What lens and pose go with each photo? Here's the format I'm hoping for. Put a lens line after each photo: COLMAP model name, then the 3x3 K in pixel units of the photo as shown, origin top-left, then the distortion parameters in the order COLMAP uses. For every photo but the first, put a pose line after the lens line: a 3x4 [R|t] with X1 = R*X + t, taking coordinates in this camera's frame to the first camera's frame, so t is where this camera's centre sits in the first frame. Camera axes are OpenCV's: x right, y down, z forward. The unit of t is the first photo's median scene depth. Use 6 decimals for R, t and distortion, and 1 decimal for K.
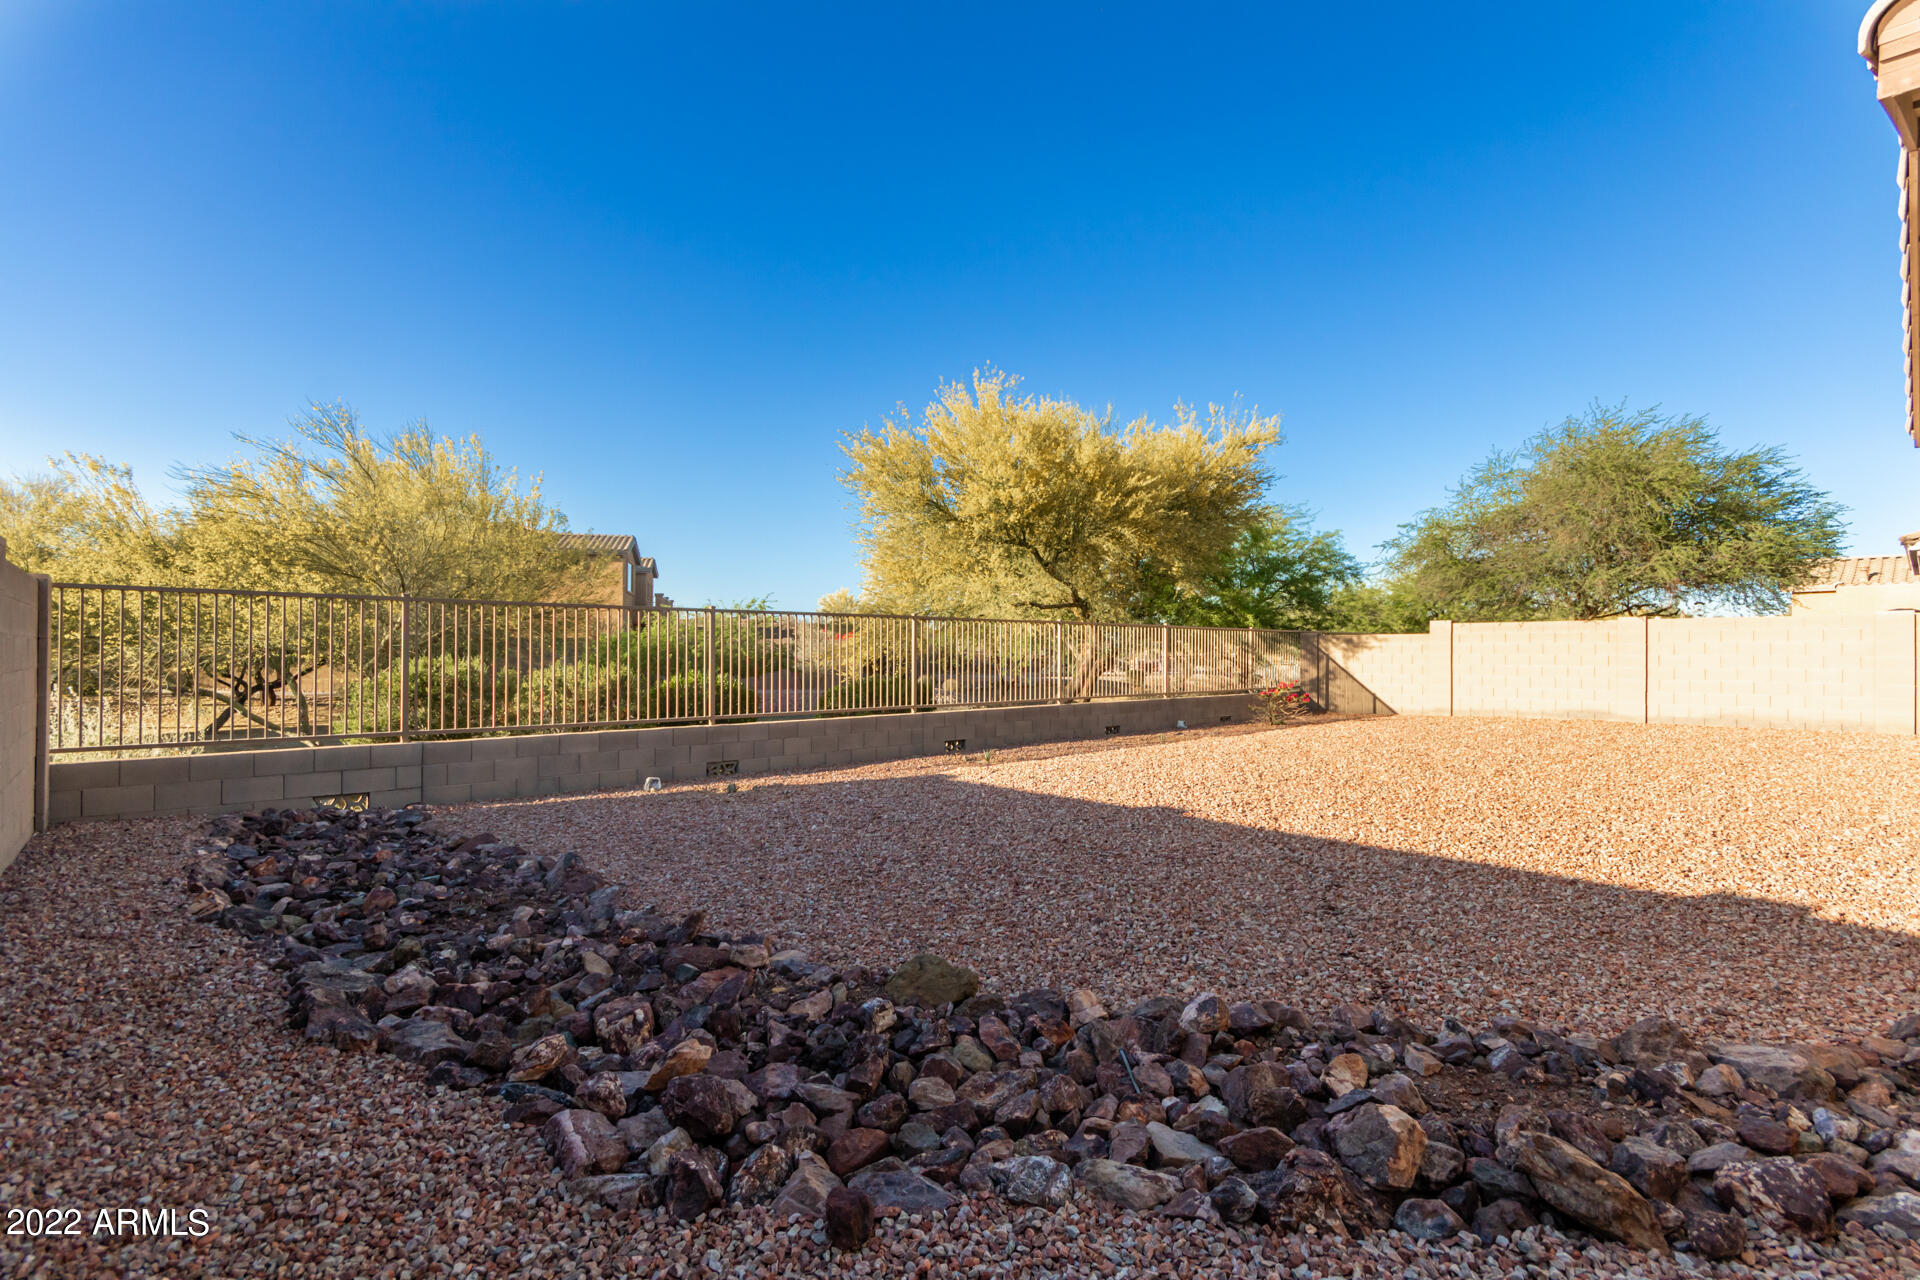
lens RADIAL K [[834.5, 0, 1064.9], [0, 834.5, 642.1], [0, 0, 1]] dist [0.068495, 0.000180]
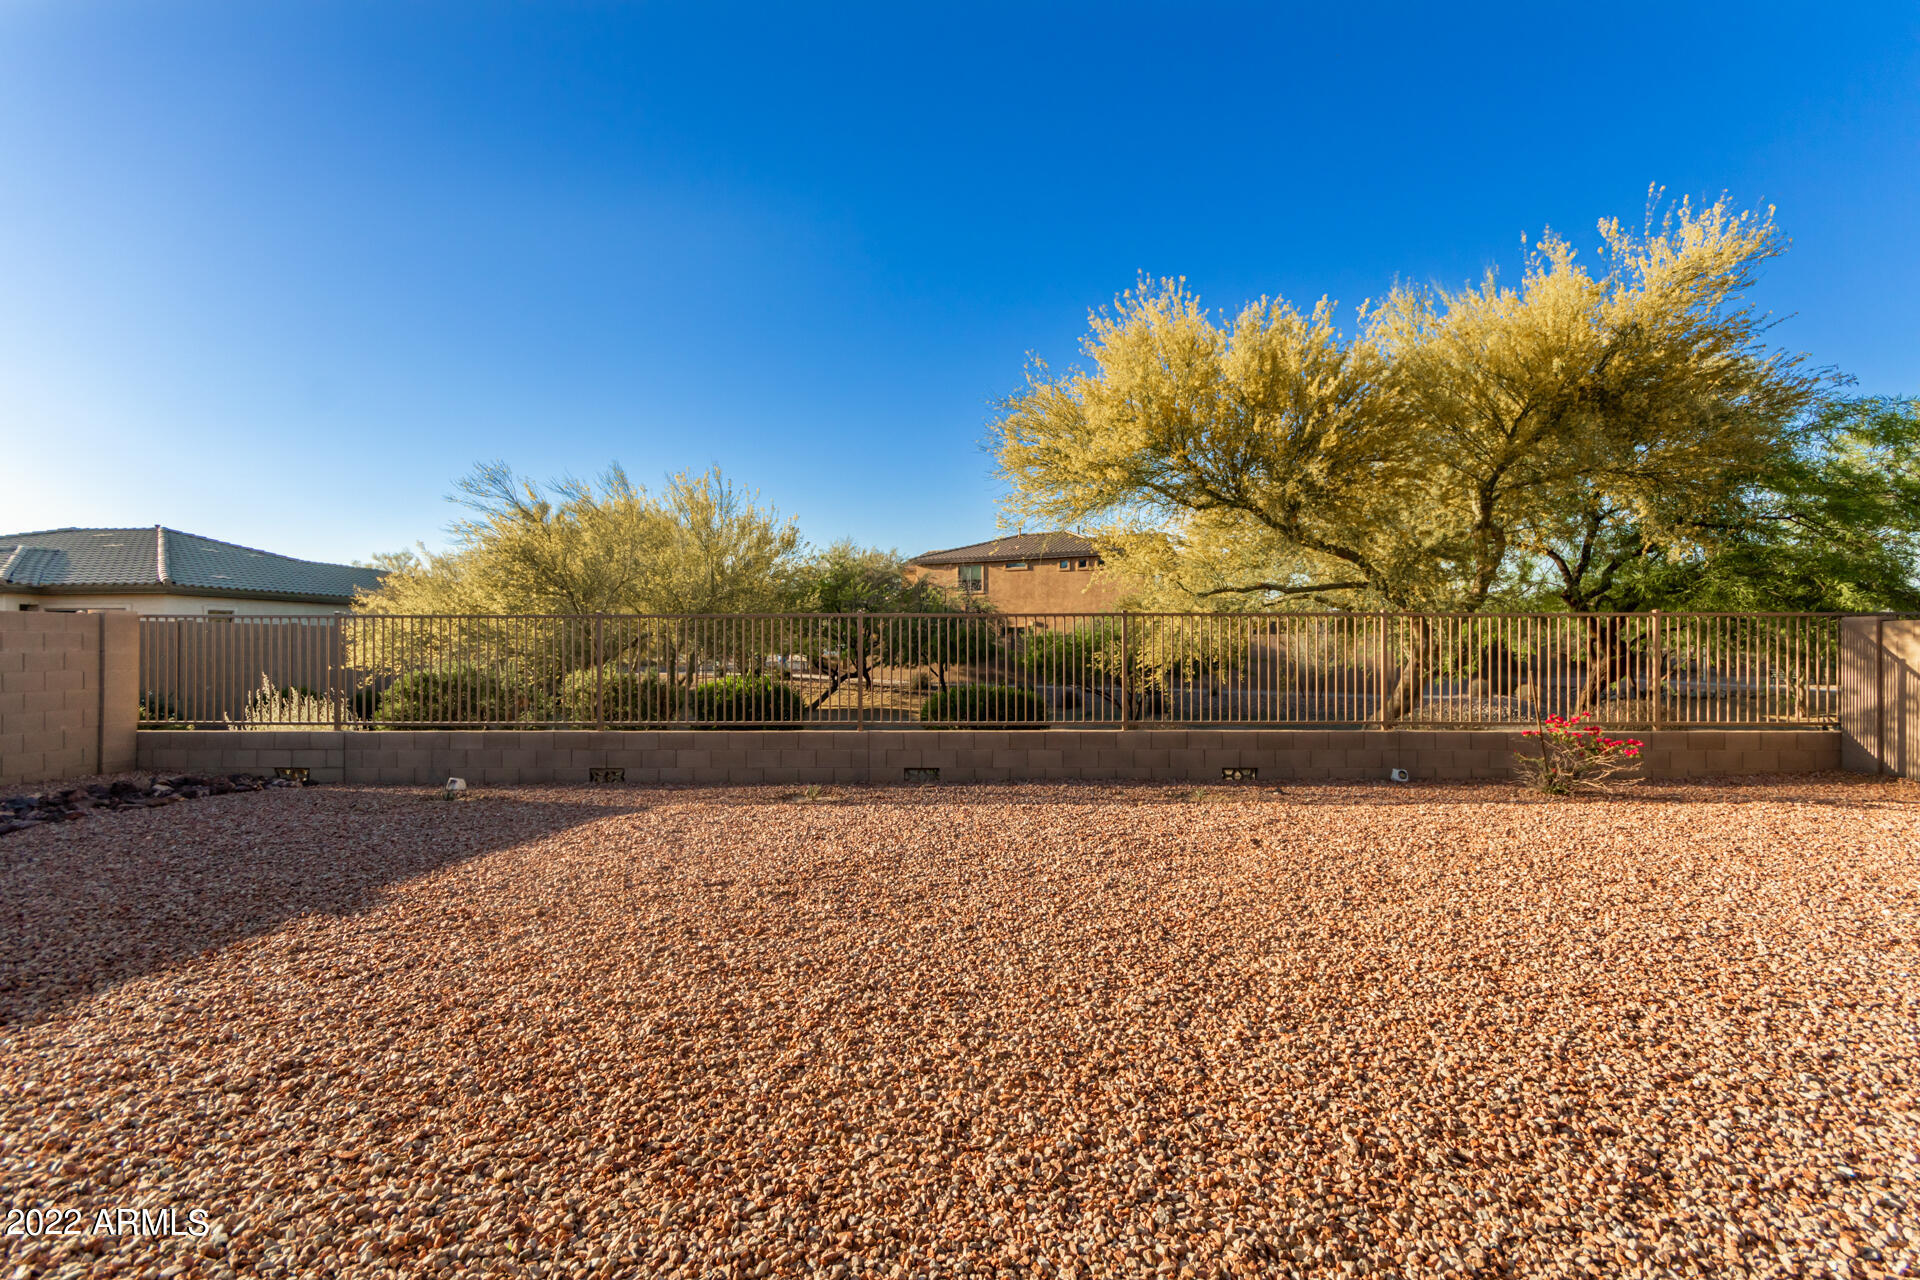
lens RADIAL K [[890.1, 0, 972.4], [0, 890.1, 642.8], [0, 0, 1]] dist [0.005162, 0.000695]
pose [[0.700766, -0.007615, -0.713350, 0.378973], [0.012326, 0.999923, 0.001435, -0.002726], [0.713284, -0.009798, 0.700806, 0.326002]]
